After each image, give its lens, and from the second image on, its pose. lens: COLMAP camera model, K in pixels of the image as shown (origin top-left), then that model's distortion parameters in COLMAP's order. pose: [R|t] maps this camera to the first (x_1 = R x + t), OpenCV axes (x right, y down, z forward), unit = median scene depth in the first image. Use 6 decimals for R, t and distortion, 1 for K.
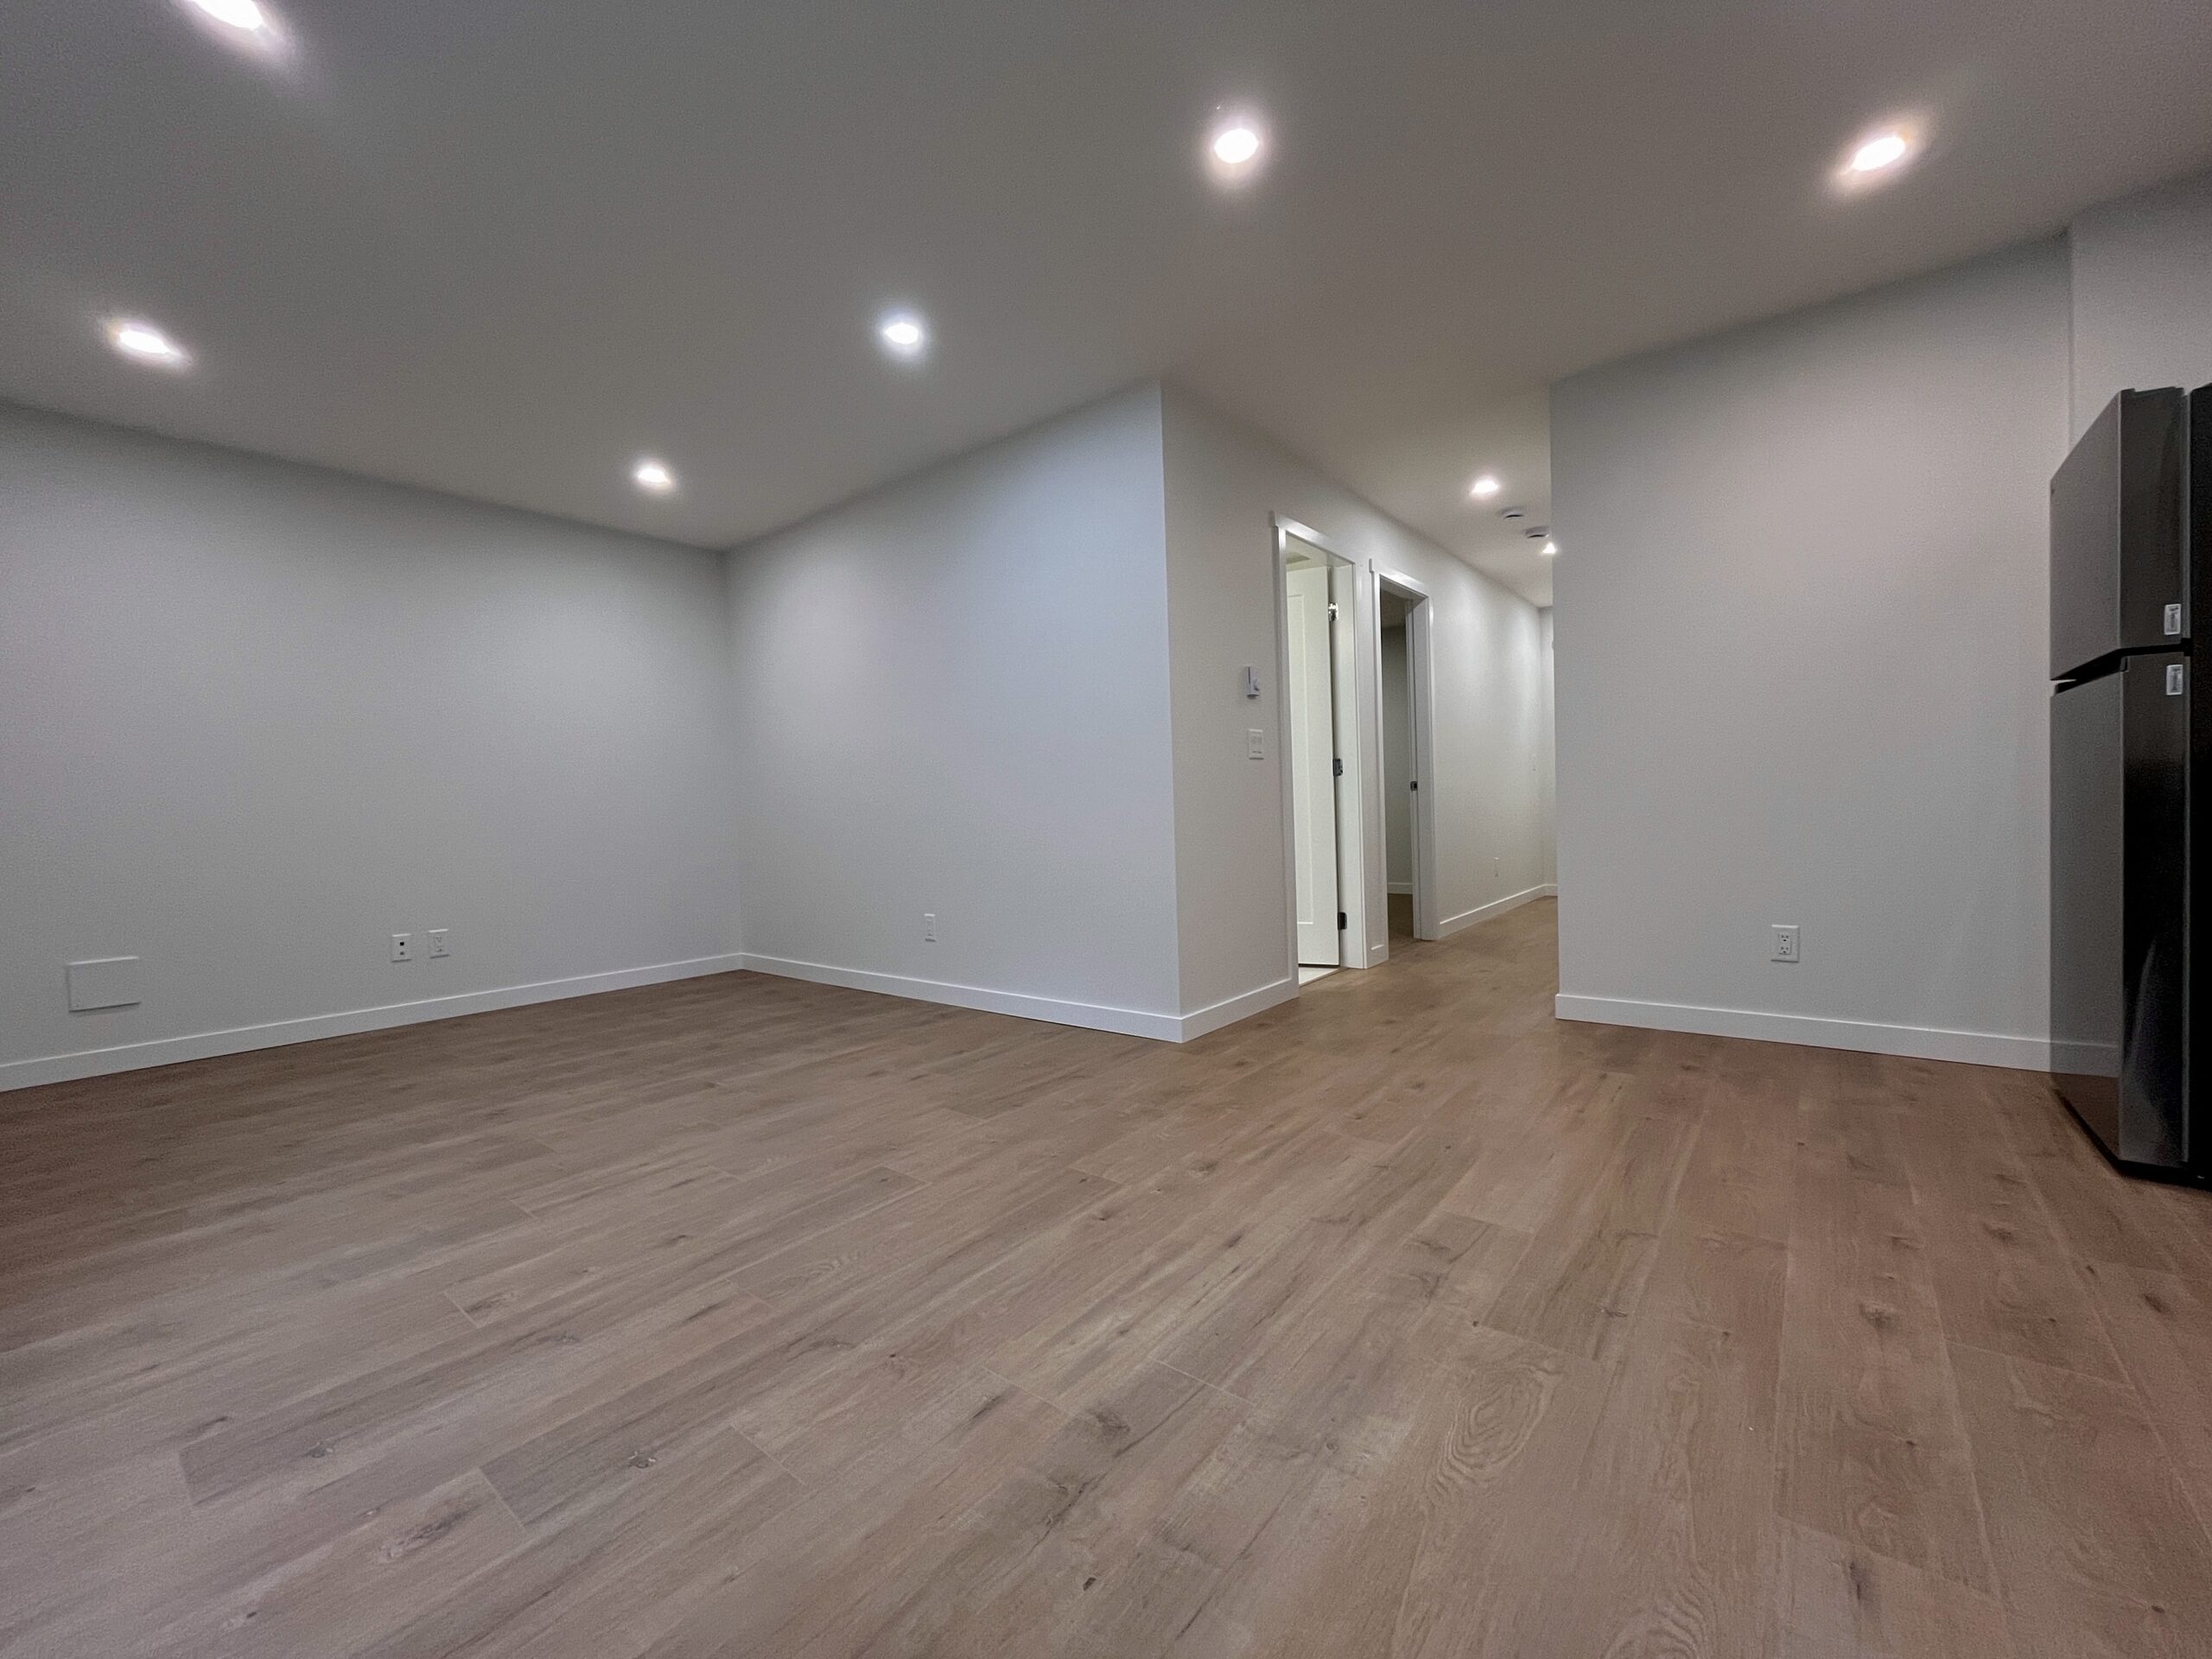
lens RADIAL K [[890.1, 0, 1100.6], [0, 890.1, 830.9], [0, 0, 1]] dist [-0.001937, -0.000236]
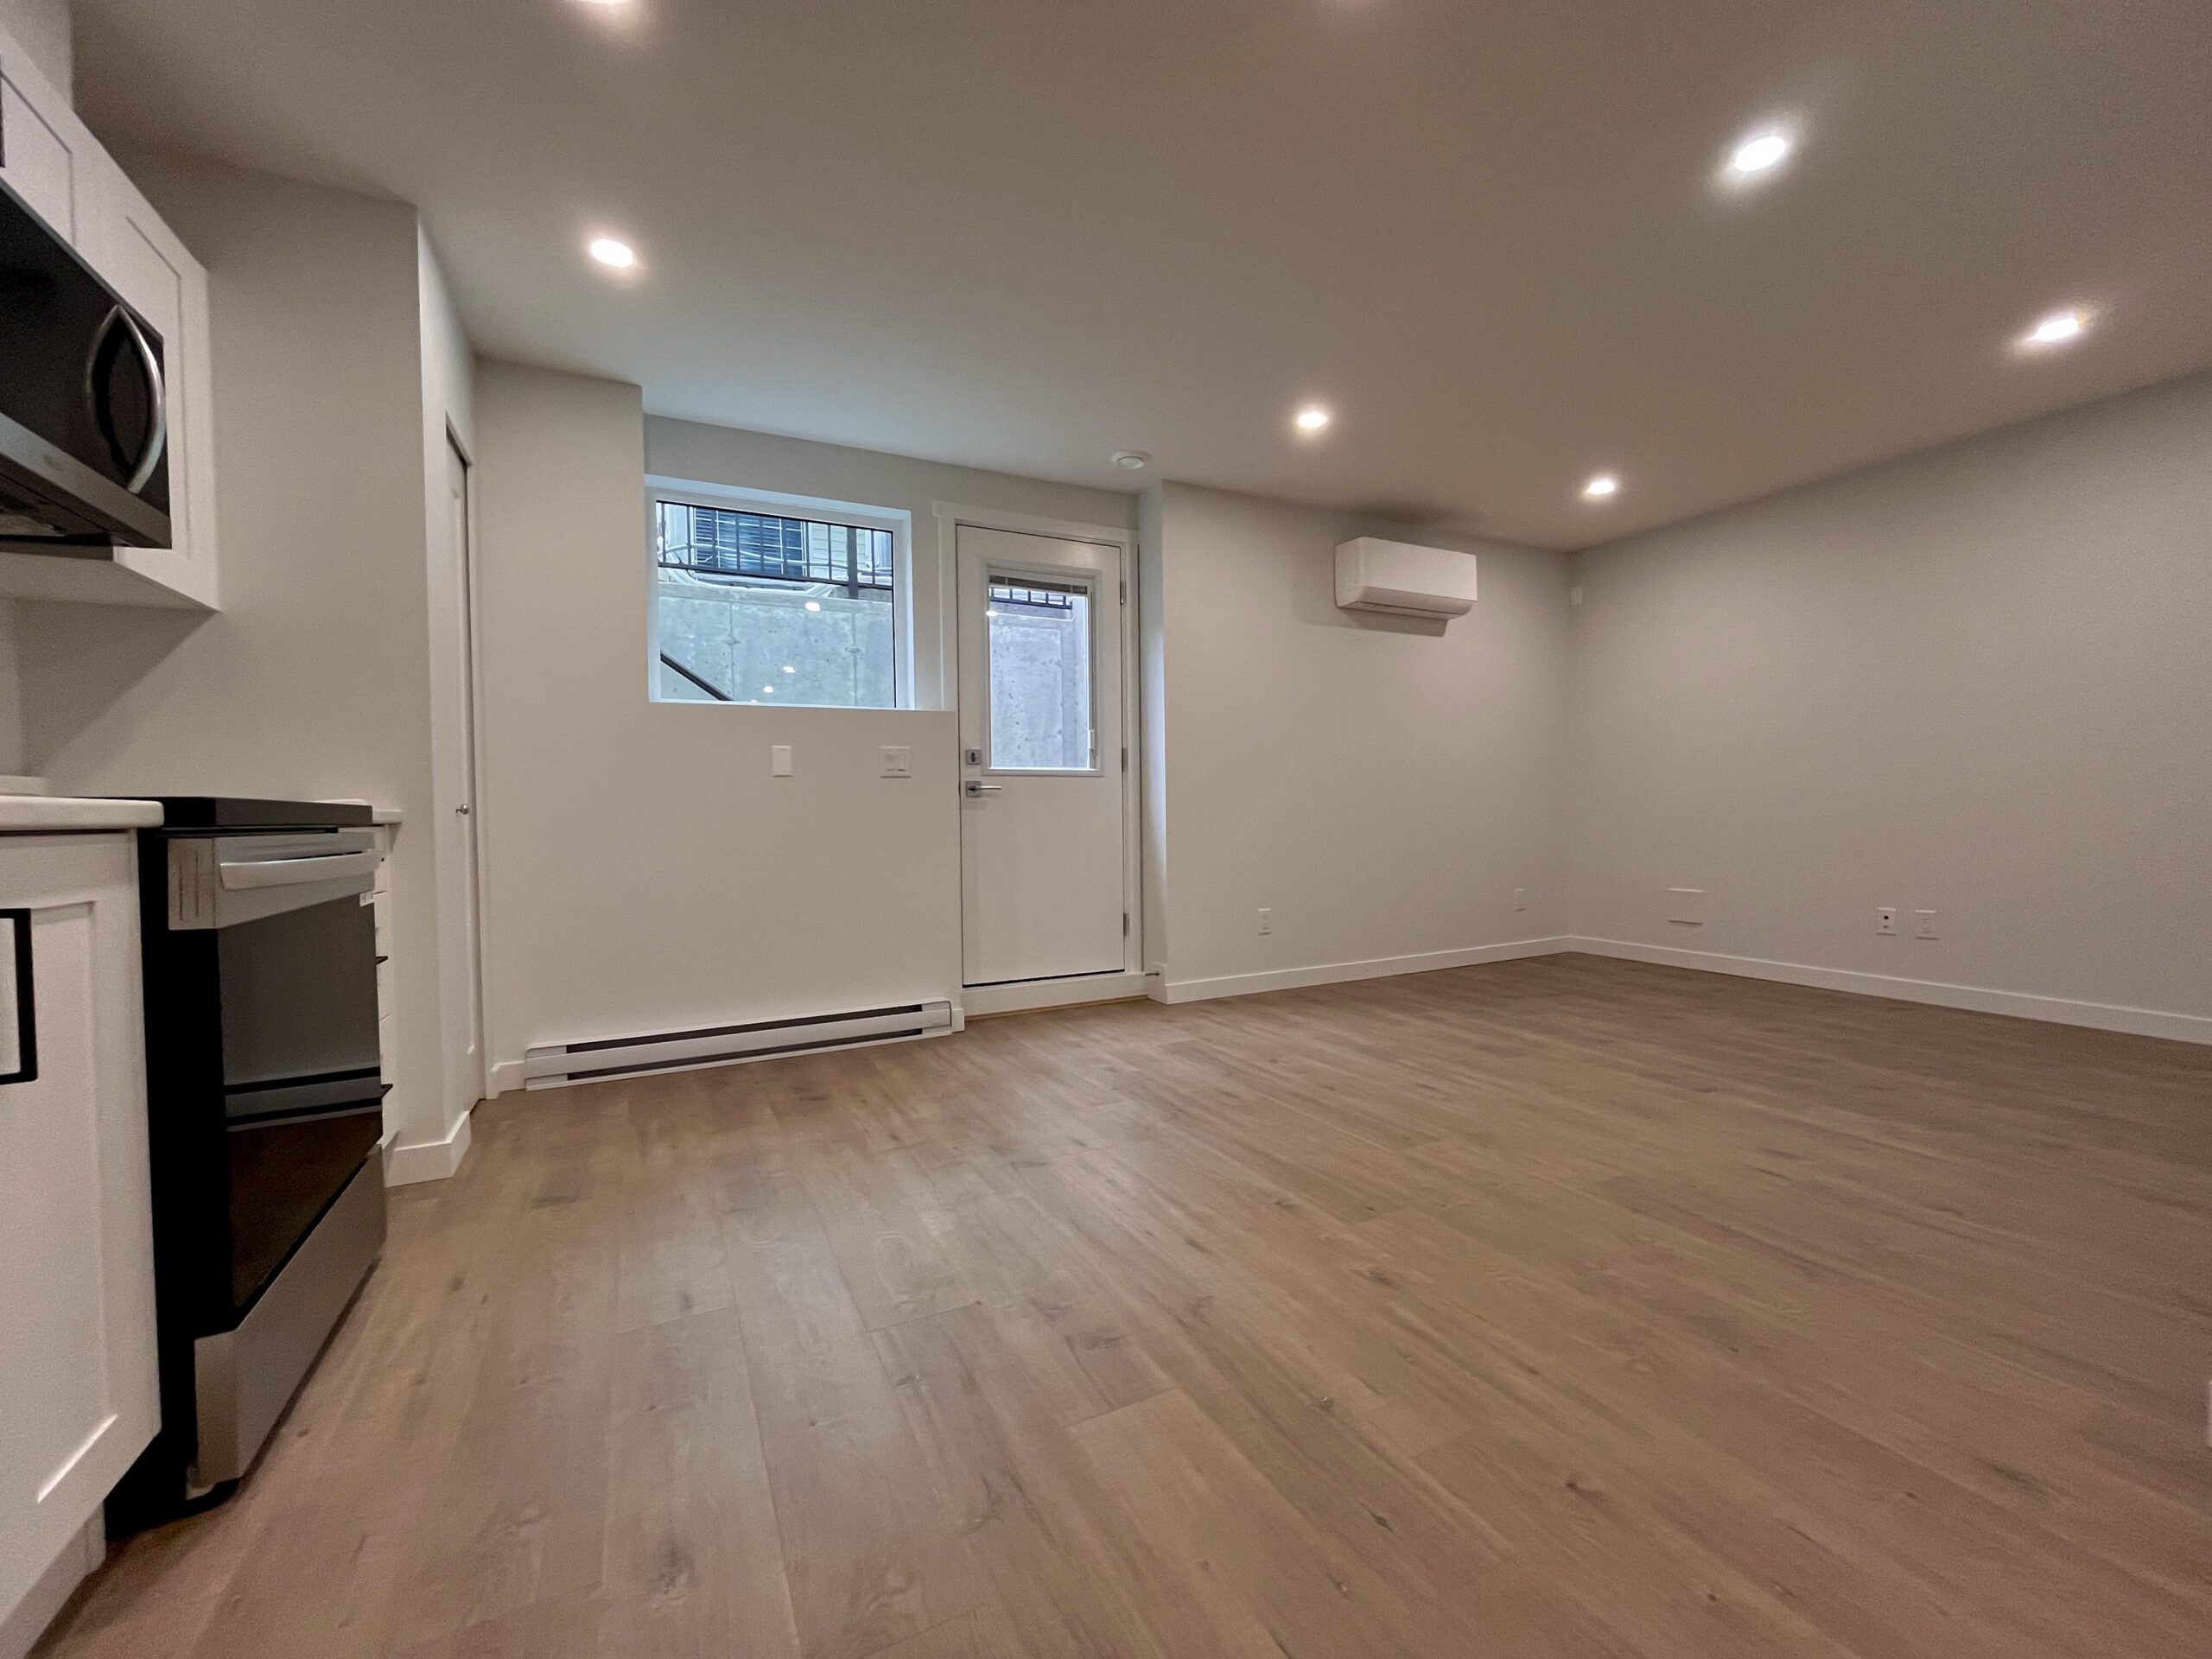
lens RADIAL K [[890.1, 0, 1100.6], [0, 890.1, 830.9], [0, 0, 1]] dist [-0.001937, -0.000236]
pose [[-0.403370, 0.058176, -0.913186, 0.925352], [0.003468, 0.998067, 0.062051, -0.071006], [0.915030, 0.021863, -0.402792, 1.085335]]
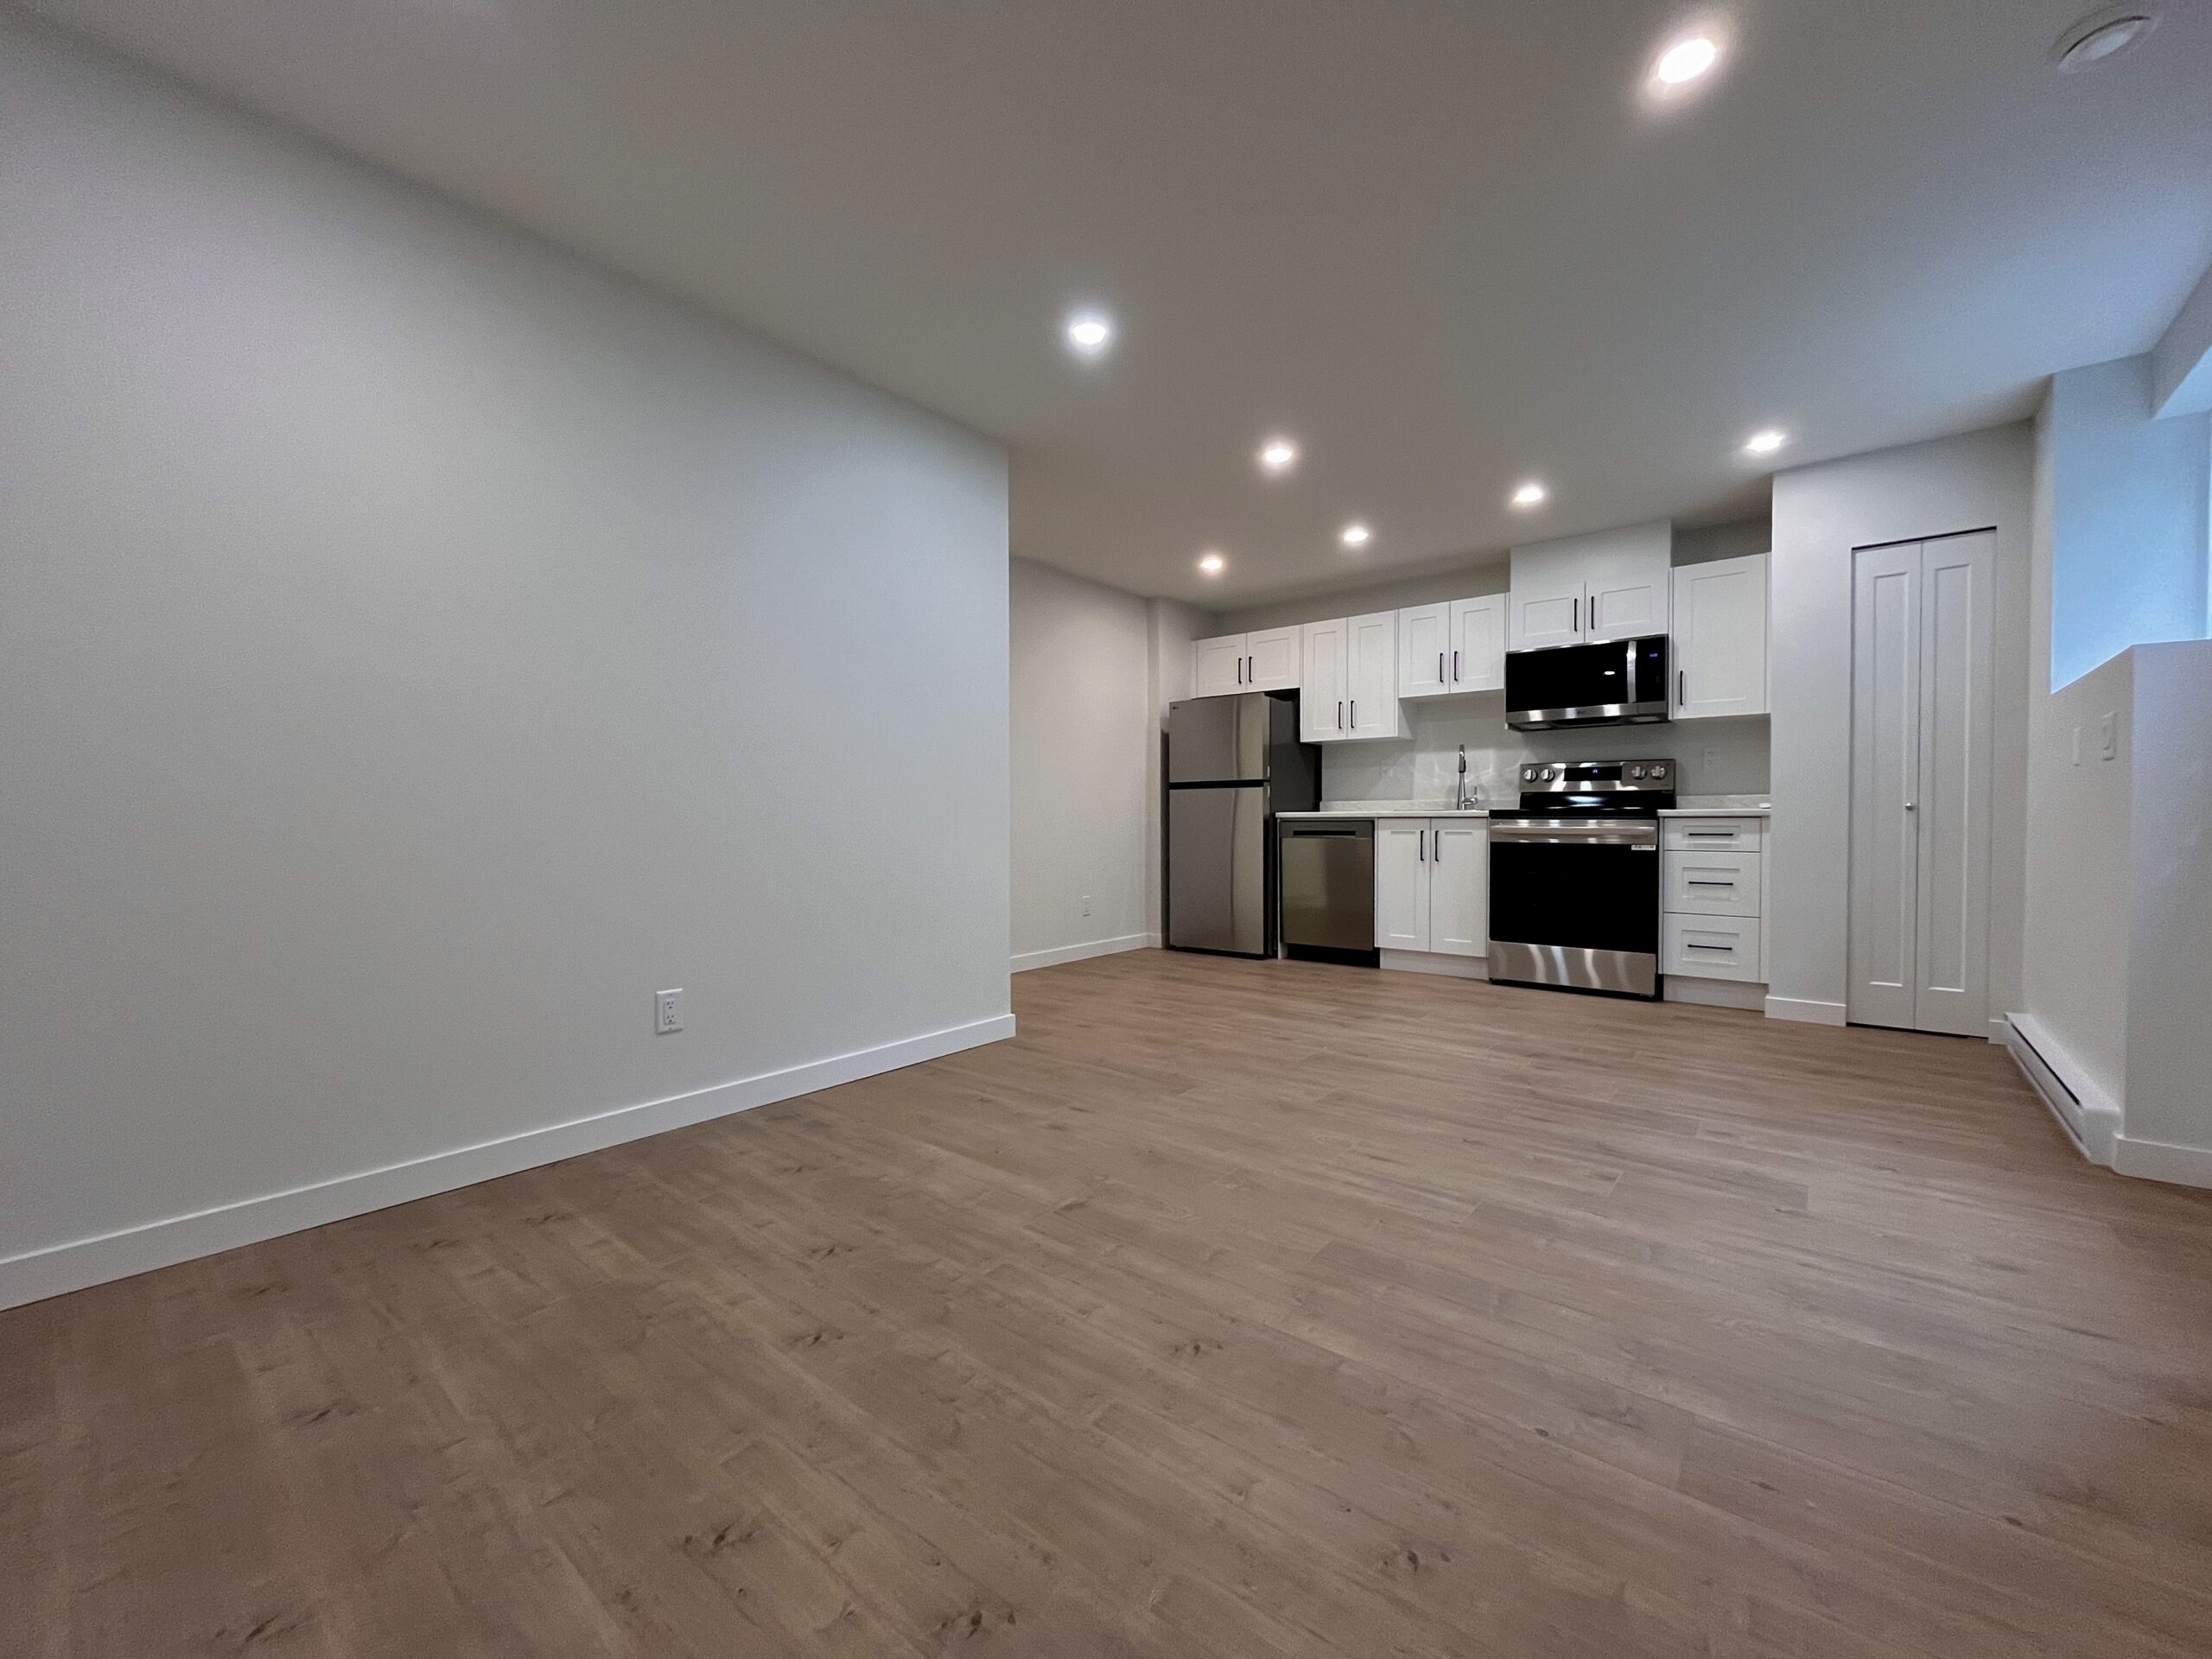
lens RADIAL K [[890.1, 0, 1100.6], [0, 890.1, 830.9], [0, 0, 1]] dist [-0.001937, -0.000236]
pose [[0.008116, 0.018271, 0.999800, -1.582565], [0.029031, 0.999407, -0.018499, 0.003853], [-0.999546, 0.029175, 0.007581, 1.330102]]
